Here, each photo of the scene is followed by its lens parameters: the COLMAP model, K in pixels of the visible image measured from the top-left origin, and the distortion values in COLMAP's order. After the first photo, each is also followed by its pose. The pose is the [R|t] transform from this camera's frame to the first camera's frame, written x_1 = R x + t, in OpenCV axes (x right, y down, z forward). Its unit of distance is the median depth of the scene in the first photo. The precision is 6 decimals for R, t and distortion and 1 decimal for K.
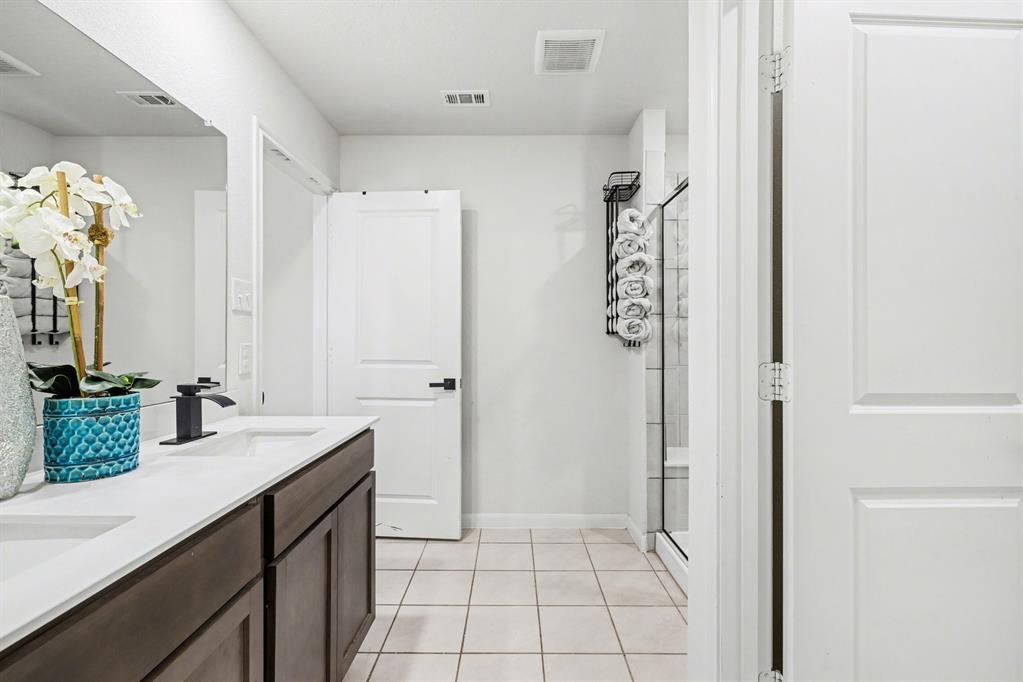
lens RADIAL K [[449.2, 0, 511.5], [0, 449.2, 341.0], [0, 0, 1]] dist [-0.004530, 0.003518]
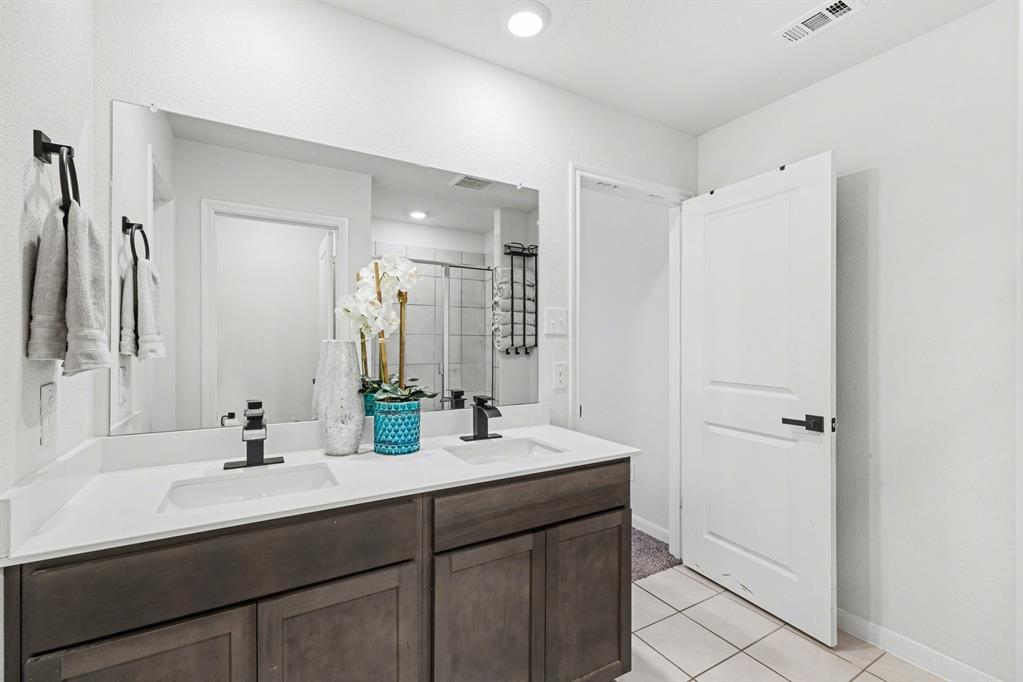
lens RADIAL K [[449.2, 0, 511.5], [0, 449.2, 341.0], [0, 0, 1]] dist [-0.004530, 0.003518]
pose [[0.509559, -0.000206, -0.860436, 0.323439], [-0.005878, 0.999976, -0.003720, -0.042617], [0.860416, 0.006953, 0.509545, 0.291949]]
